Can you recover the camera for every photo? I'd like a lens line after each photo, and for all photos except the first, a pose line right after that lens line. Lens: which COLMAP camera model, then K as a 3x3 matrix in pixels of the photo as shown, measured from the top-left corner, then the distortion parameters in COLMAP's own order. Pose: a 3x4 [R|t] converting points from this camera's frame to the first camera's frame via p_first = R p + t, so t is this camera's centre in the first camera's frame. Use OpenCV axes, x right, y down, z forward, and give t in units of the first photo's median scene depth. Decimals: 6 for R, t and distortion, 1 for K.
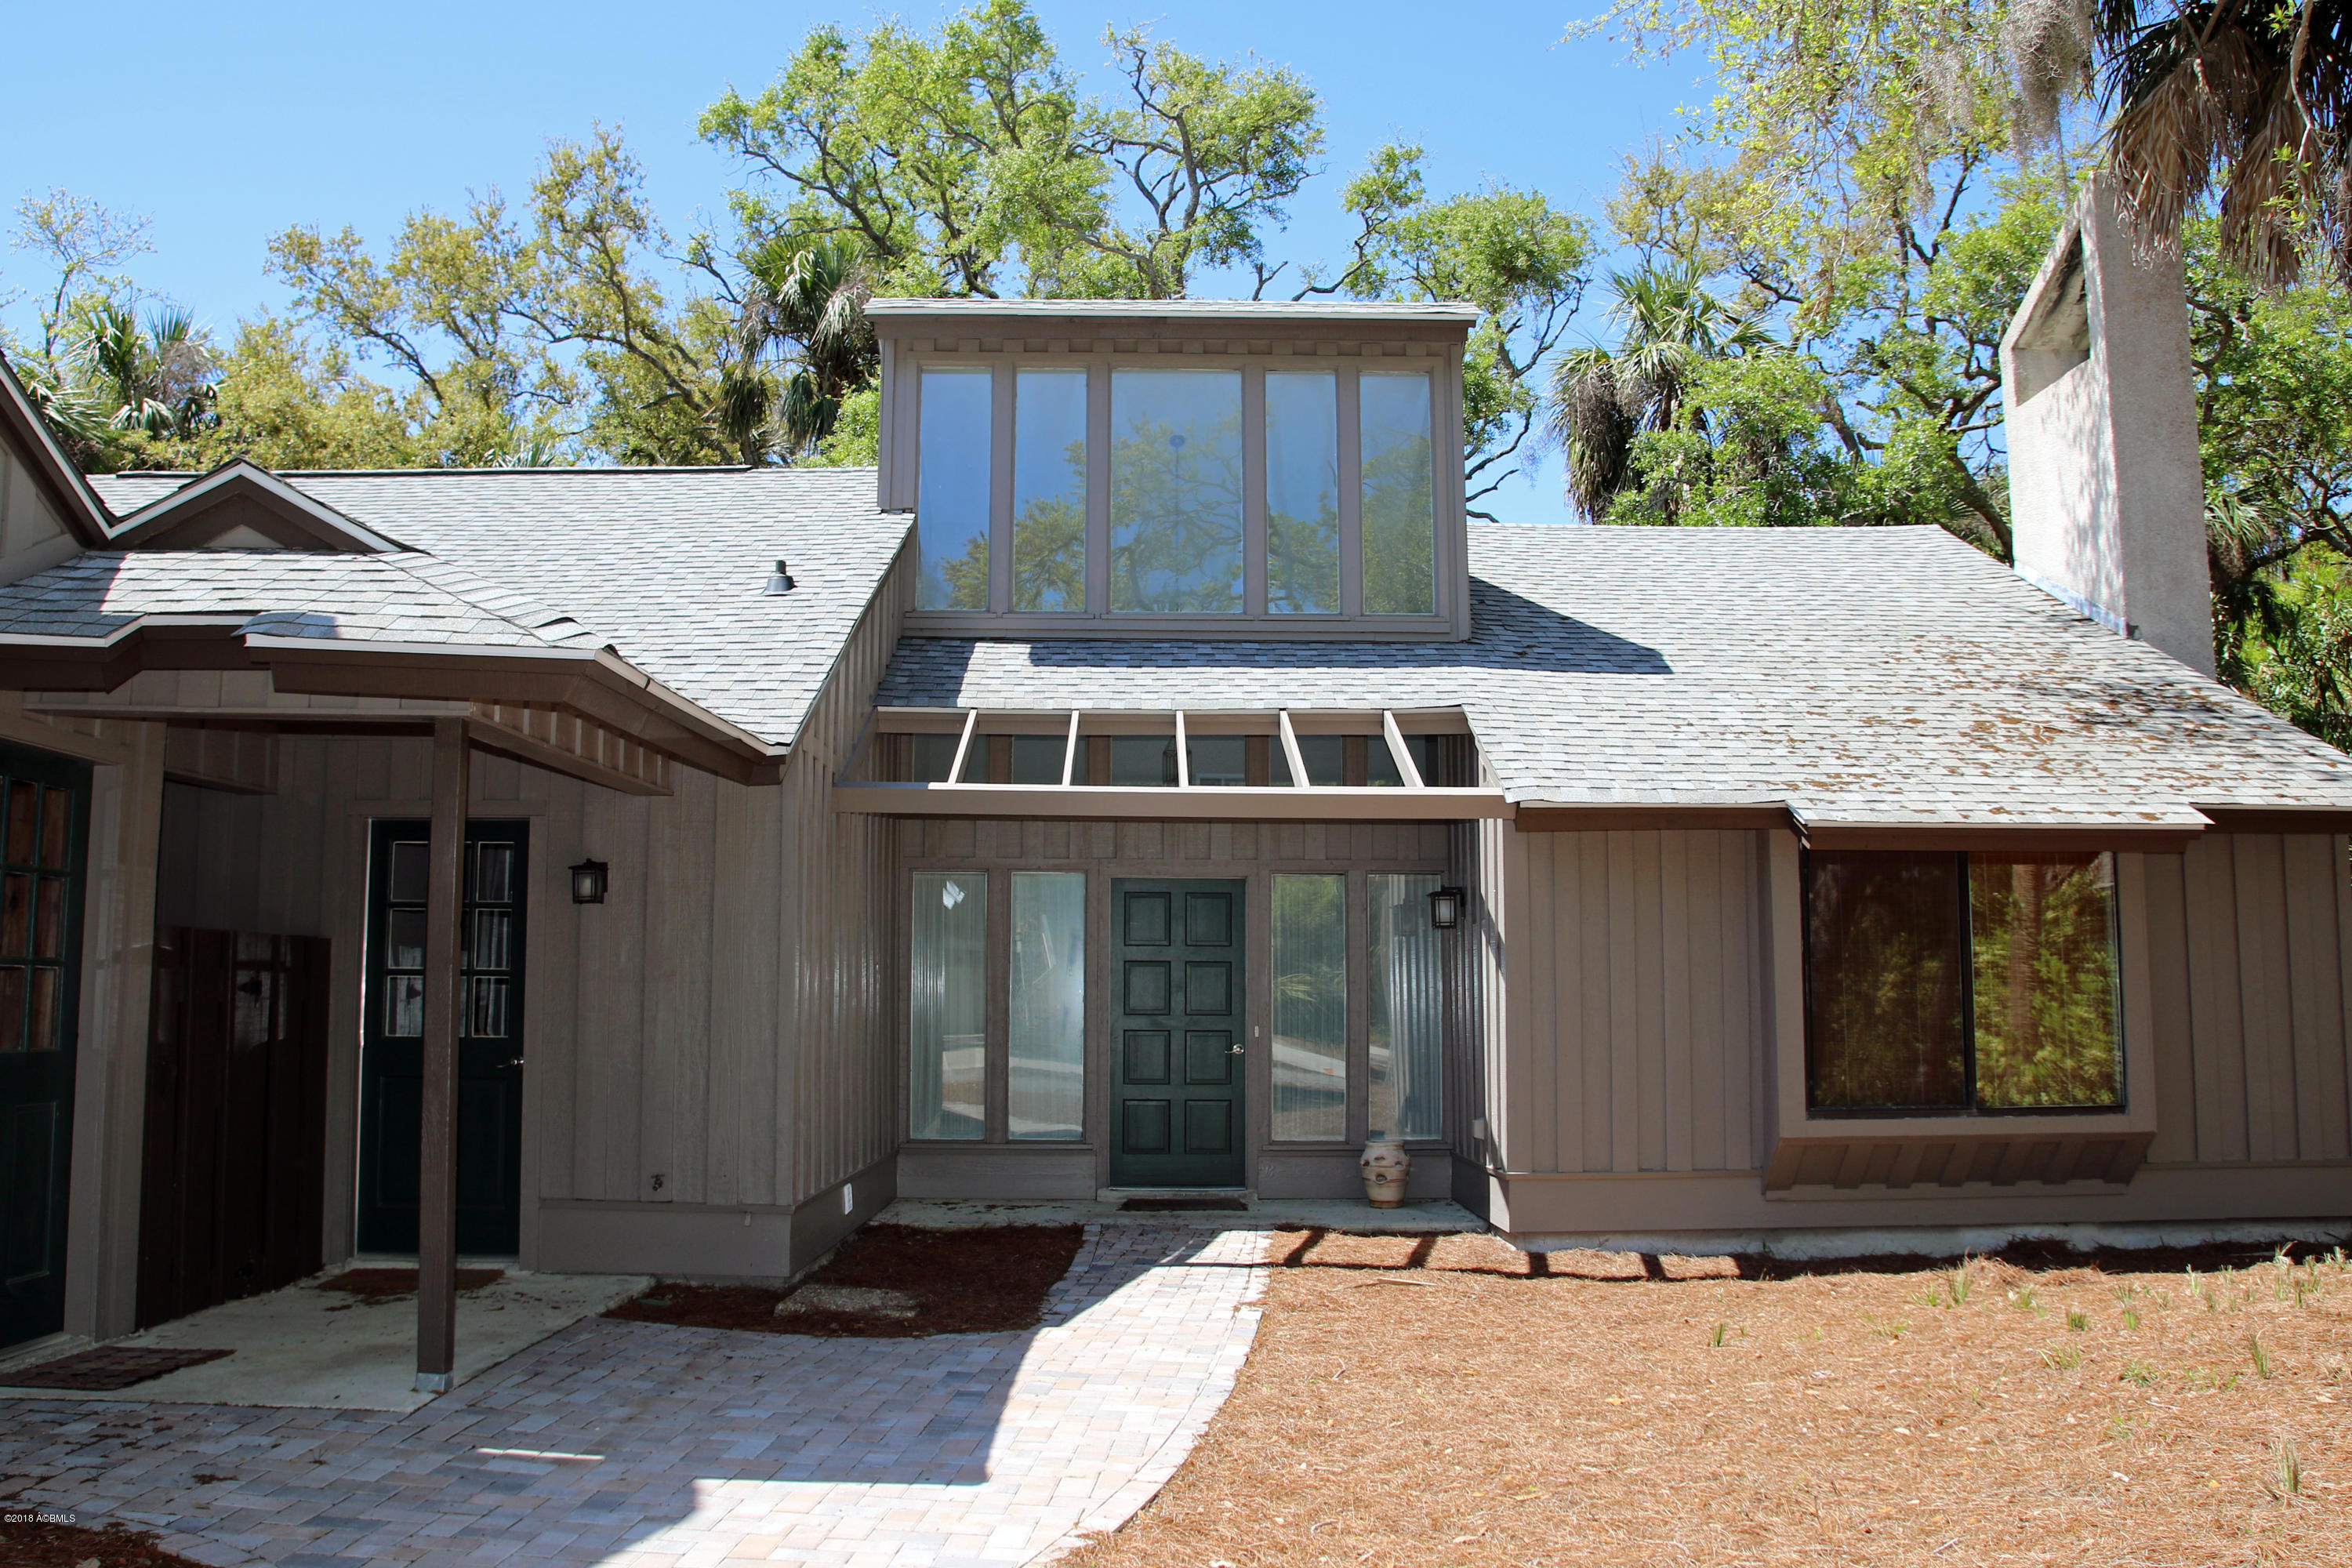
lens RADIAL K [[1792.5, 0, 1173.6], [0, 1792.5, 781.2], [0, 0, 1]] dist [-0.134931, 0.080643]
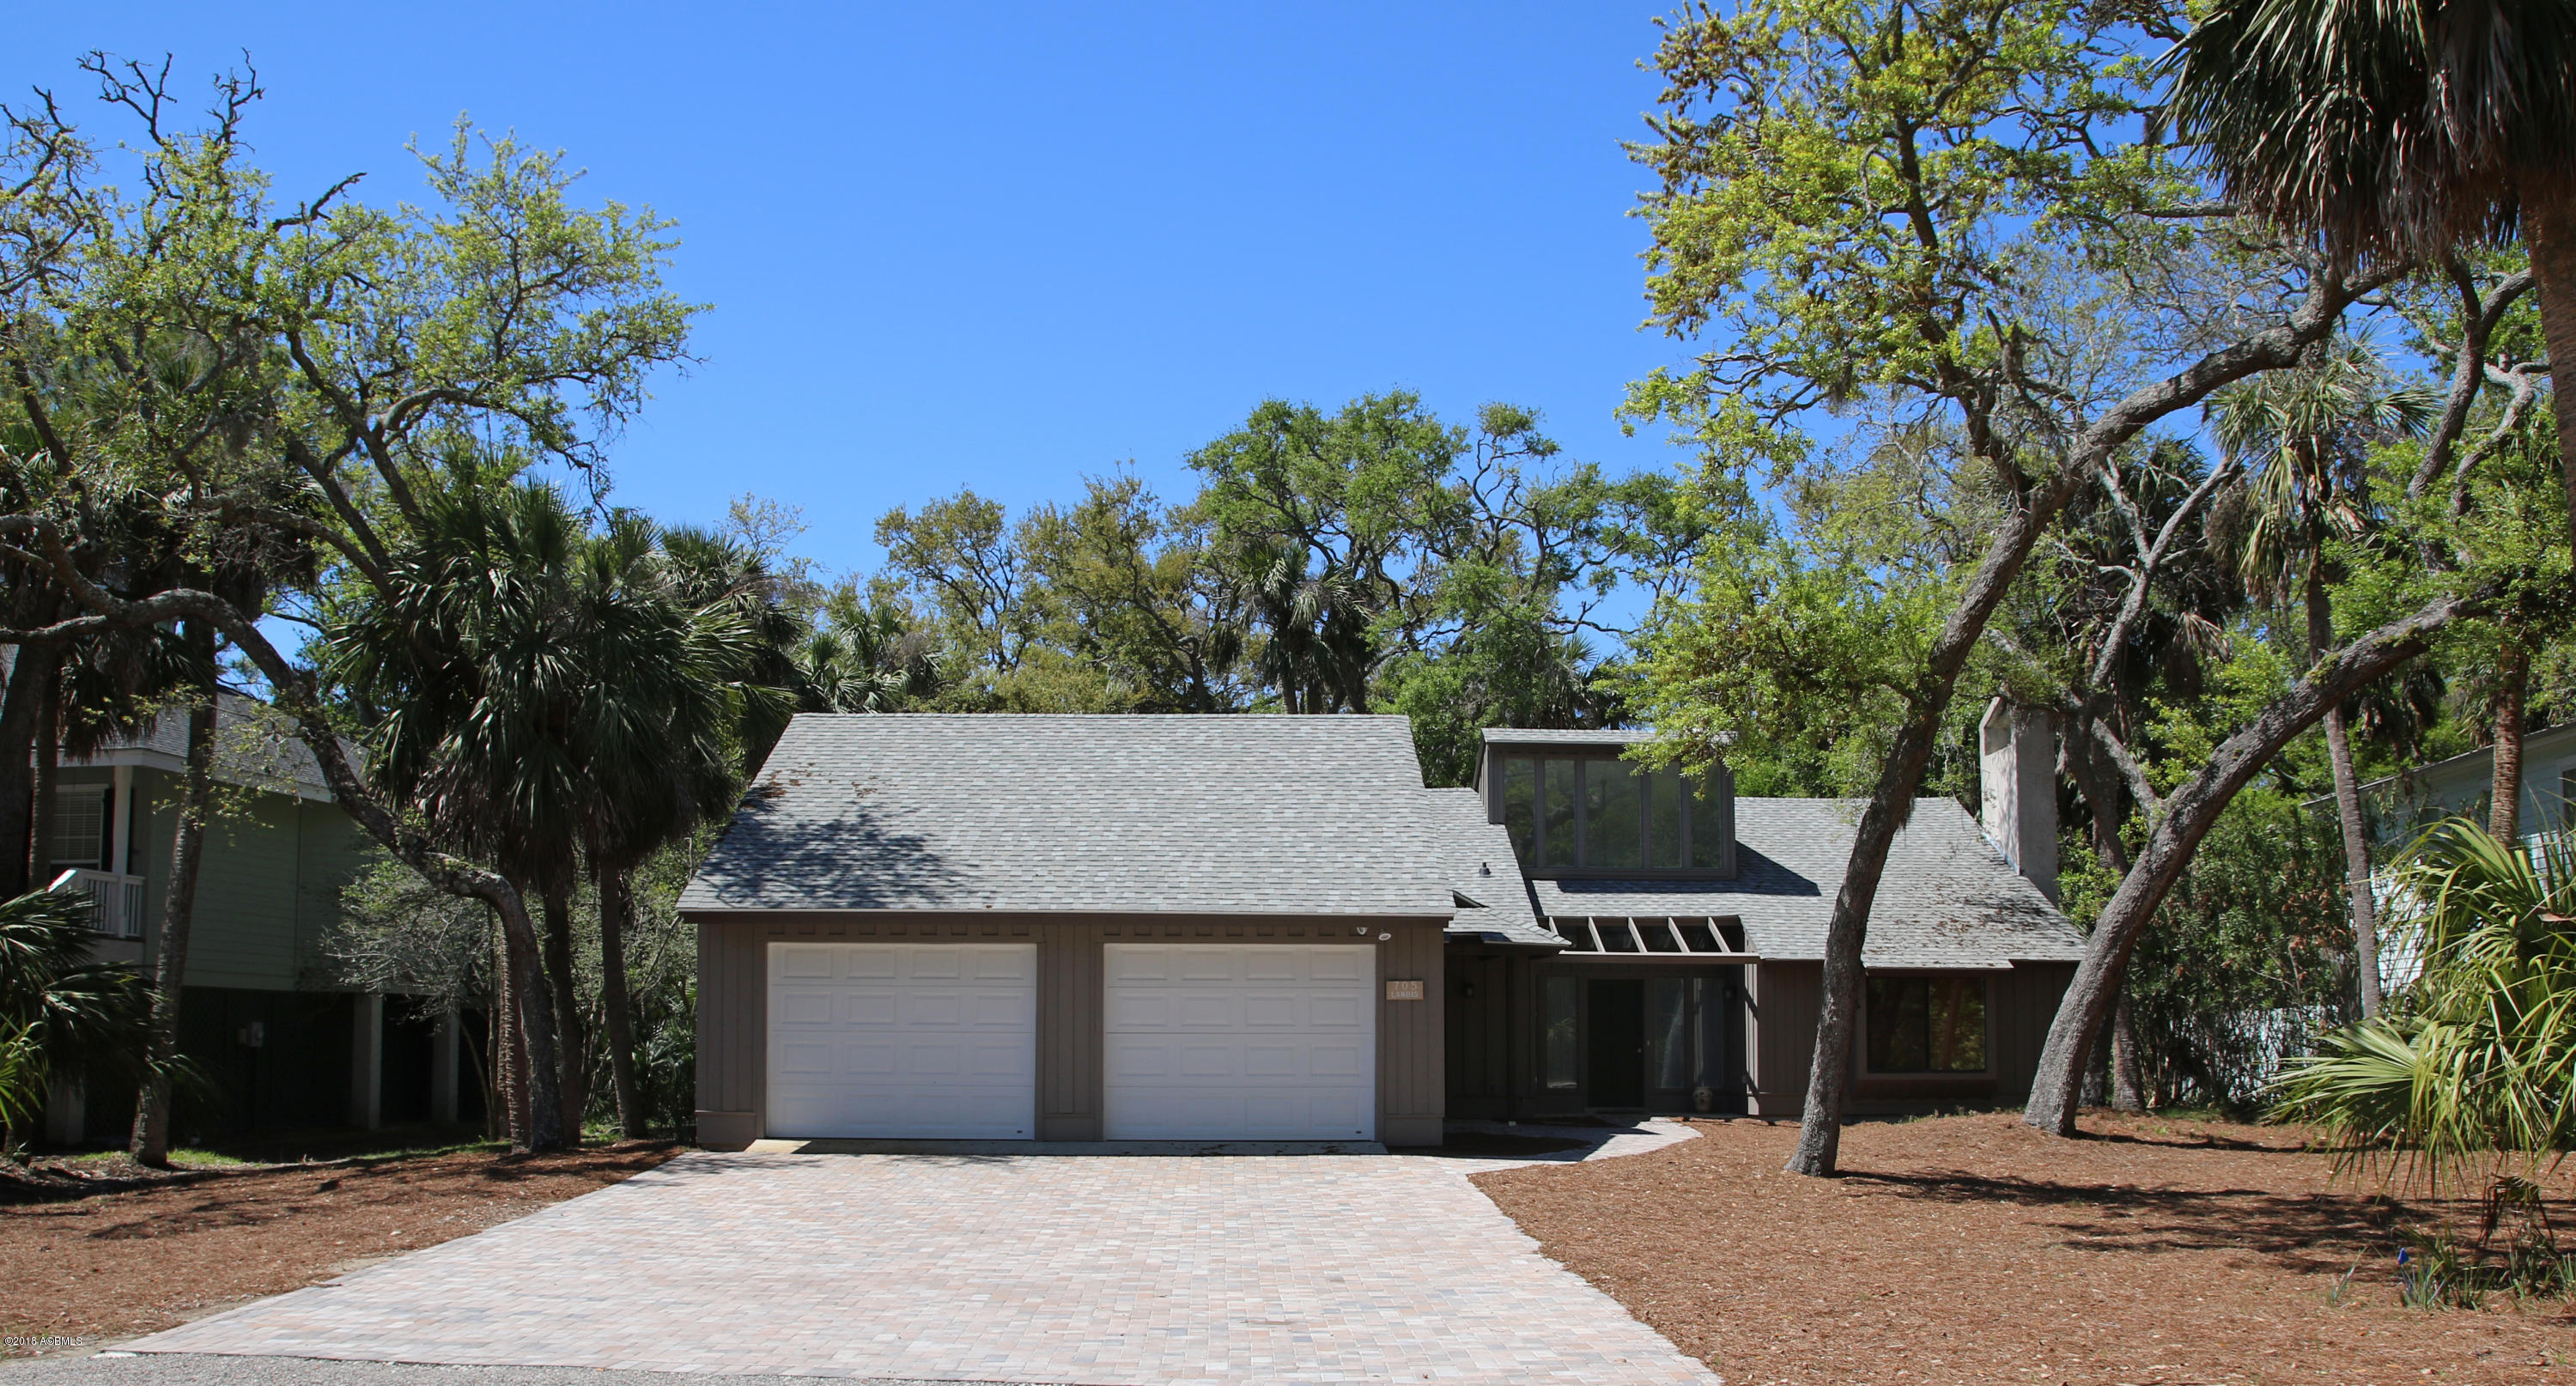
lens RADIAL K [[2134.6, 0, 1321.5], [0, 2134.6, 892.5], [0, 0, 1]] dist [-0.115497, 0.020966]
pose [[0.999063, 0.004255, 0.043079, -0.558355], [-0.006333, 0.998817, 0.048215, -0.213920], [-0.042823, -0.048443, 0.997908, -1.980213]]
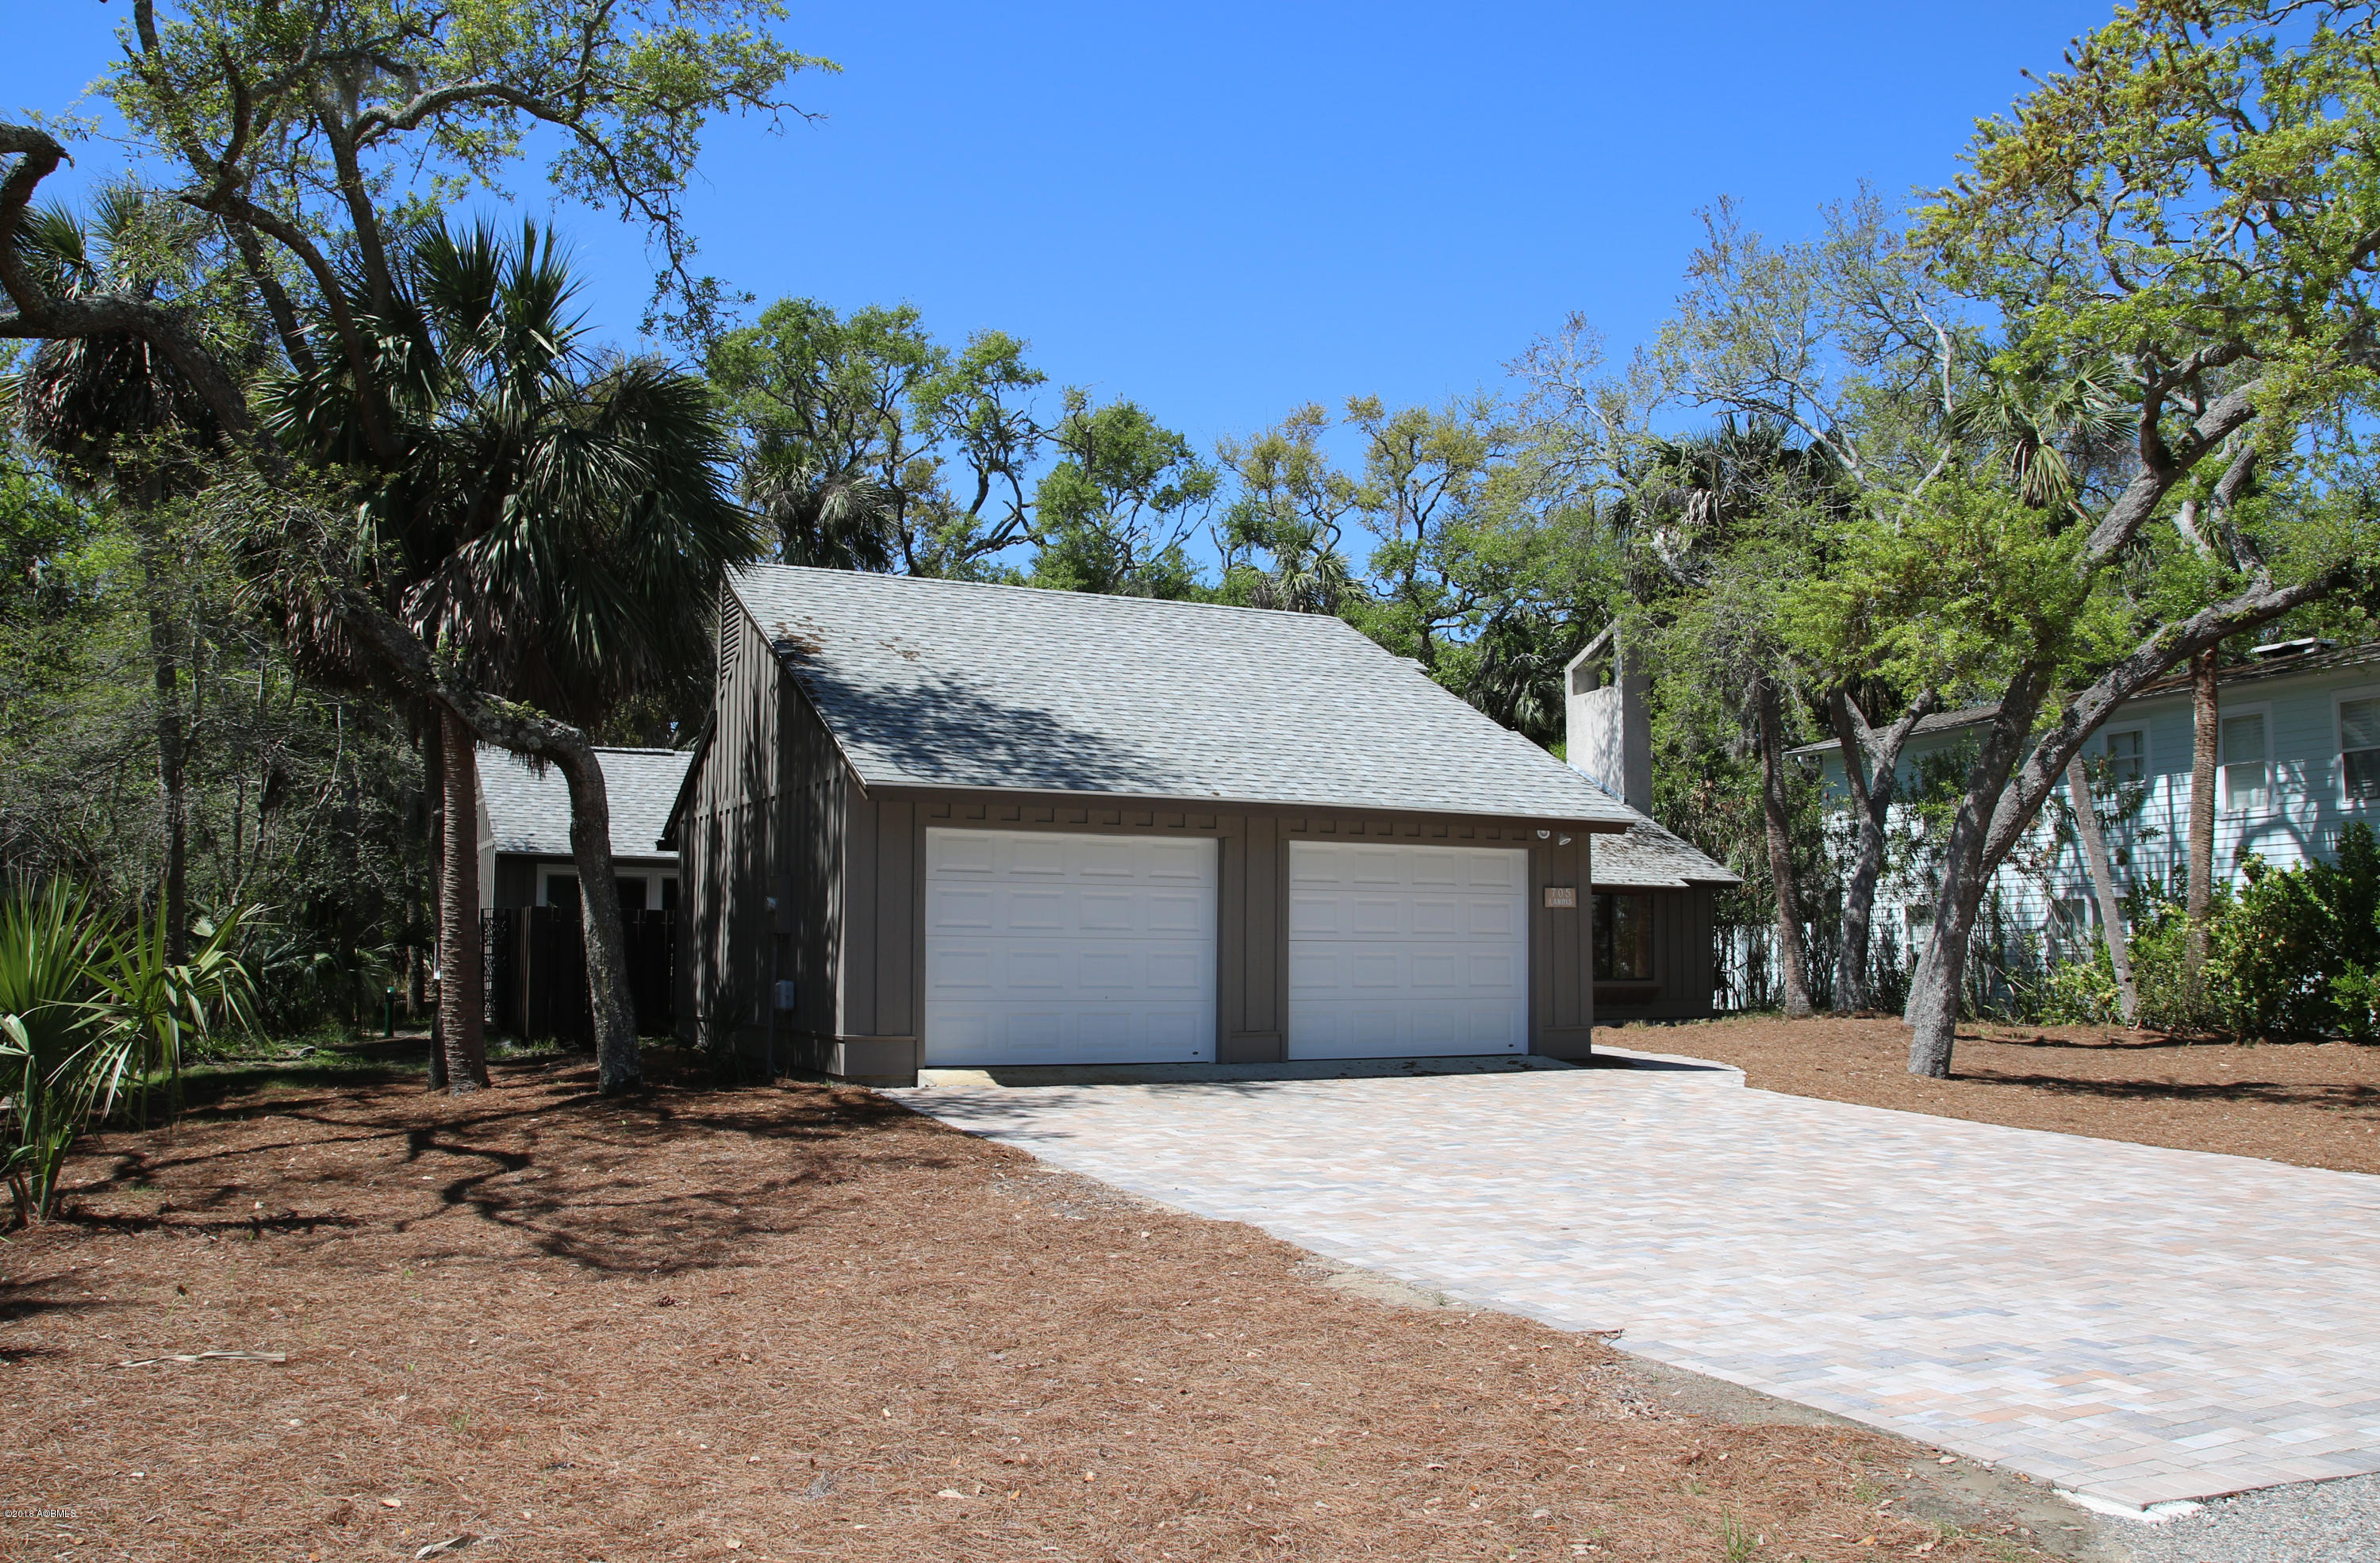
lens RADIAL K [[1904.4, 0, 1186.6], [0, 1904.4, 780.8], [0, 0, 1]] dist [-0.095028, 0.005063]
pose [[0.891408, 0.046160, 0.450844, -1.472878], [-0.059907, 0.998072, 0.016260, -0.139996], [-0.449224, -0.041503, 0.892454, -1.369186]]
